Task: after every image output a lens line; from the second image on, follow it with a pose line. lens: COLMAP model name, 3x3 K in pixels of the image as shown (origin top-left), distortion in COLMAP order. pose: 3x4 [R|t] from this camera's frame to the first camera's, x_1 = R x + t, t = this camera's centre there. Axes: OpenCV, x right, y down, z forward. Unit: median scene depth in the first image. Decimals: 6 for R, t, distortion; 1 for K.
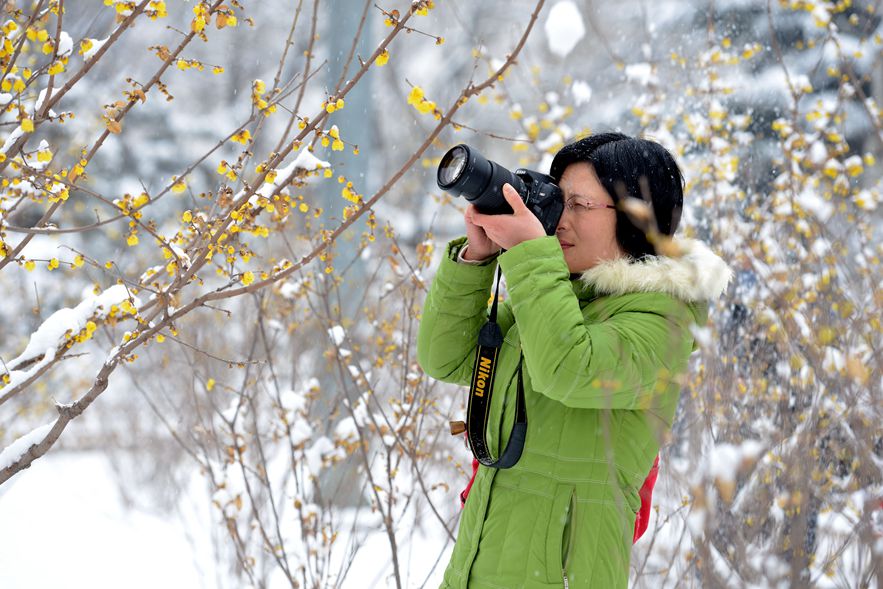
lens RADIAL K [[3035.9, 0, 441.5], [0, 3035.9, 294.5], [0, 0, 1]] dist [-0.090450, -0.190794]
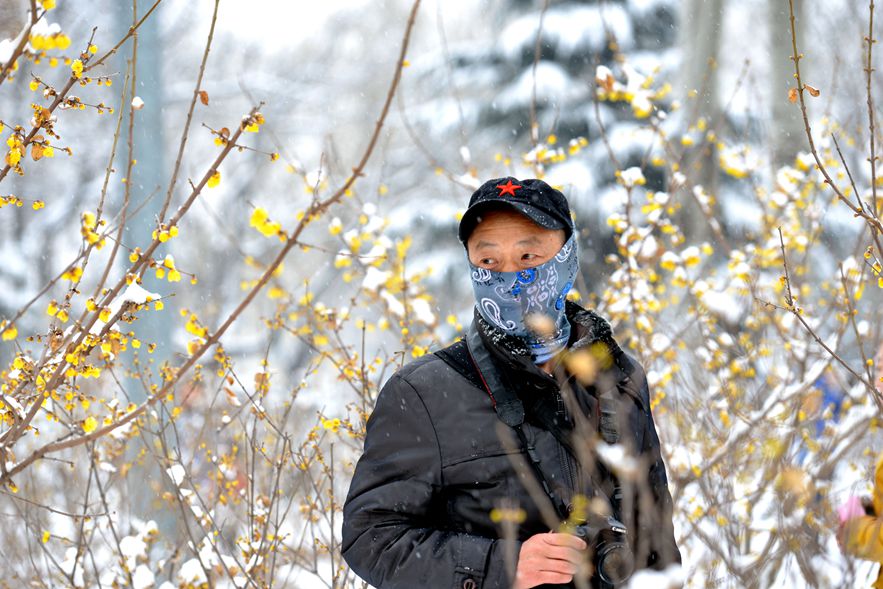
lens RADIAL K [[3035.9, 0, 441.5], [0, 3035.9, 294.5], [0, 0, 1]] dist [-0.090450, -0.190794]
pose [[0.994945, -0.071859, 0.070150, -0.014924], [0.074366, 0.996658, -0.033810, -0.004638], [-0.067486, 0.038856, 0.996963, 0.050759]]
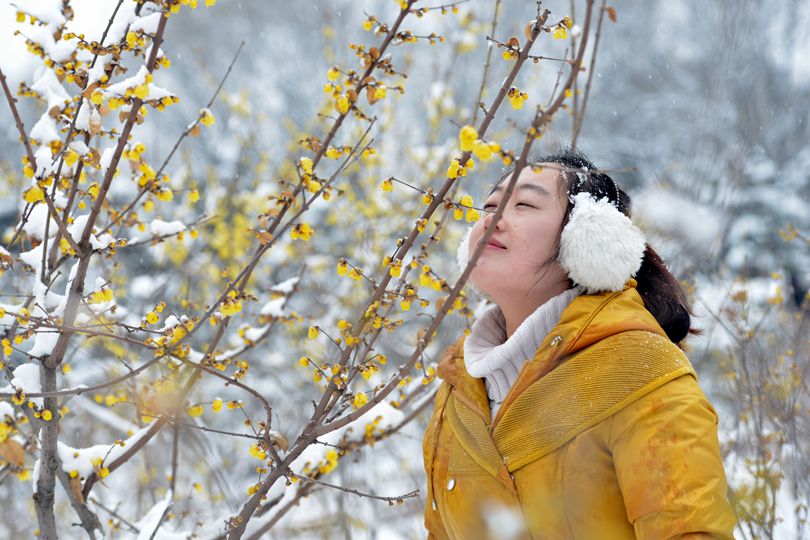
lens RADIAL K [[2010.7, 0, 405.0], [0, 2010.7, 270.0], [0, 0, 1]] dist [0.069574, 0.570933]
pose [[0.926400, -0.173612, -0.334129, 0.104839], [0.164962, 0.984802, -0.054329, -0.006883], [0.338483, -0.004788, 0.940960, 0.399723]]
